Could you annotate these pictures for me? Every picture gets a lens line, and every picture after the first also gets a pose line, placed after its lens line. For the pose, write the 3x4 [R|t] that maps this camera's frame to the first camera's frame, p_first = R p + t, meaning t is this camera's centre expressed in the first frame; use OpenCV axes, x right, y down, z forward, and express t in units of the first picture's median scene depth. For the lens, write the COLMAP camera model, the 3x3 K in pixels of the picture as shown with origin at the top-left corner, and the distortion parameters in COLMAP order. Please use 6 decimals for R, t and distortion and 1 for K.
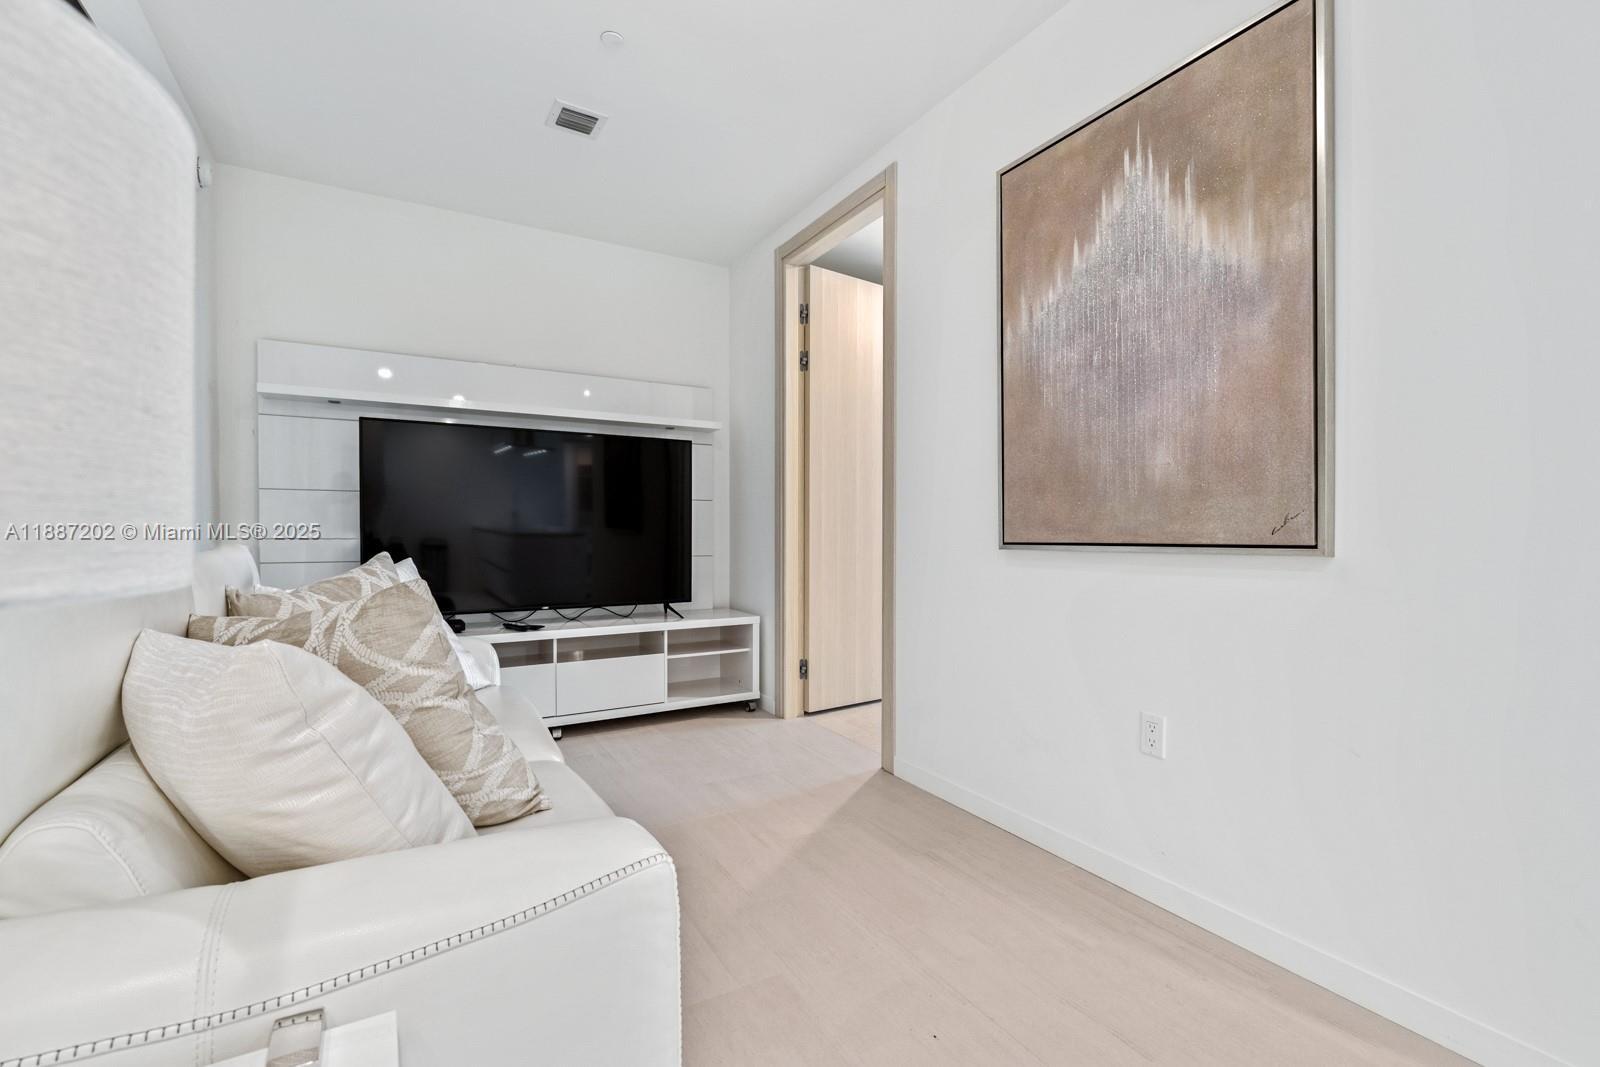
lens RADIAL K [[705.2, 0, 800.0], [0, 705.2, 533.5], [0, 0, 1]] dist [-0.002883, -0.000351]
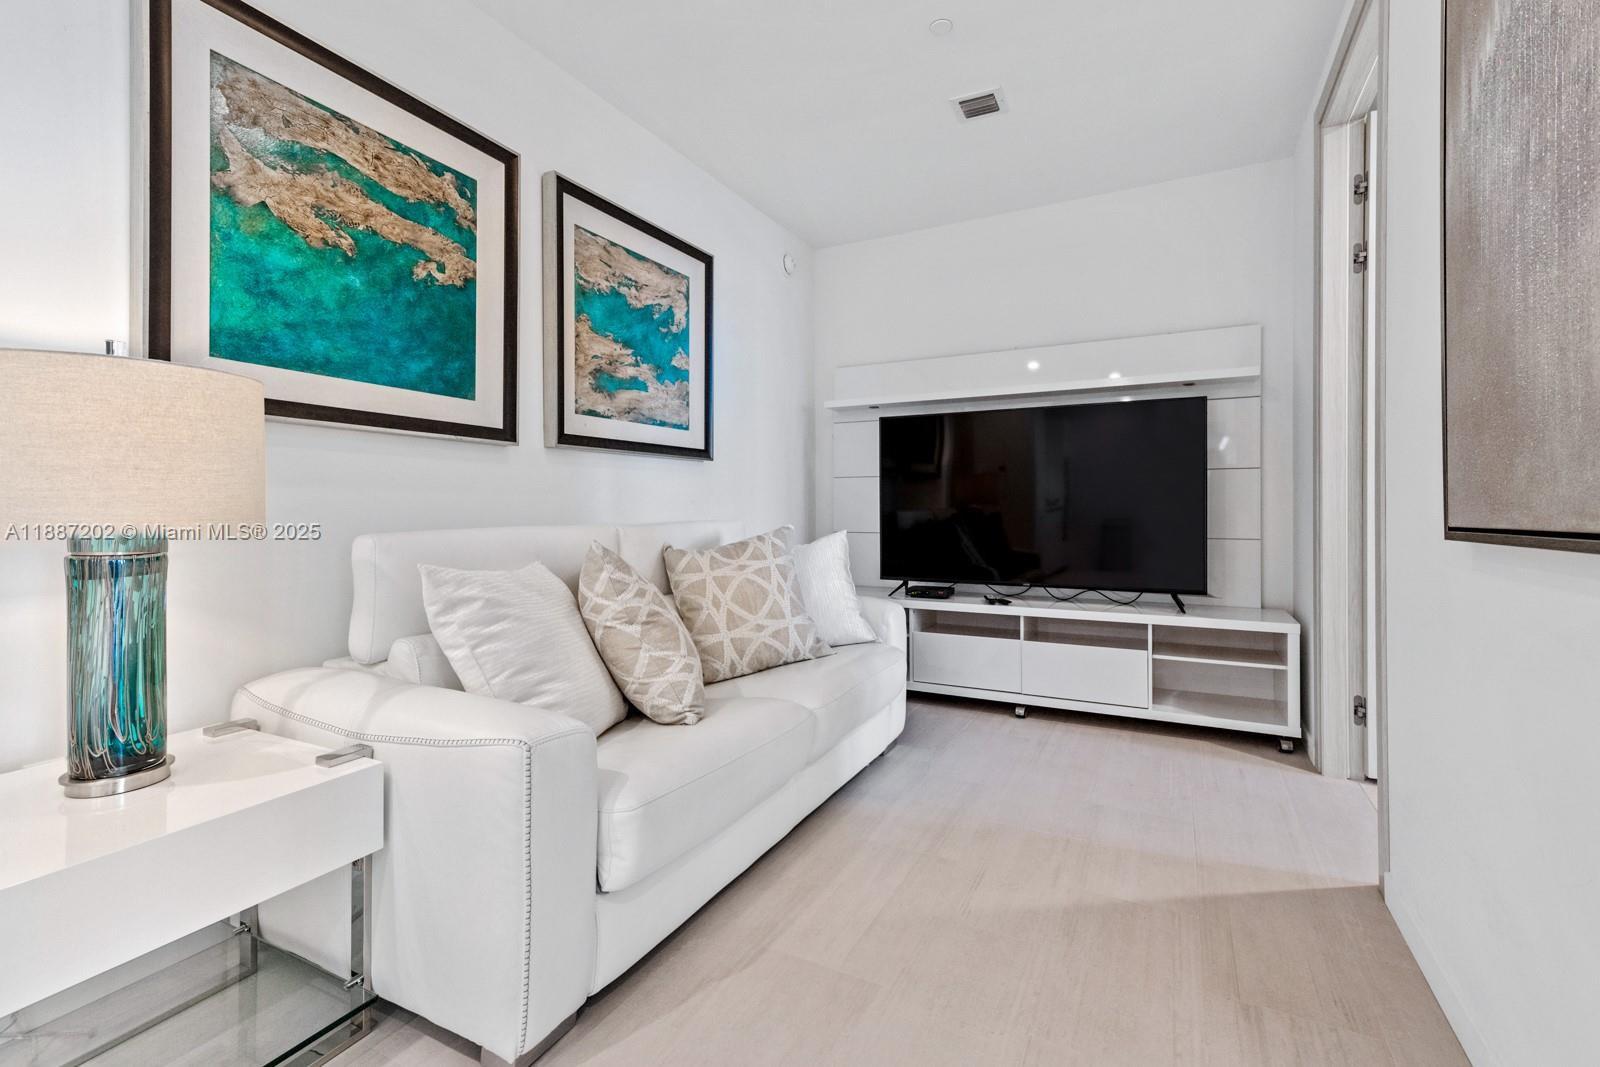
lens RADIAL K [[715.1, 0, 801.3], [0, 715.1, 501.0], [0, 0, 1]] dist [0.009731, -0.000486]
pose [[0.523844, -0.009573, -0.851761, 0.360747], [-0.001901, 0.999921, -0.012408, -0.000222], [0.851812, 0.008119, 0.523784, 0.203432]]
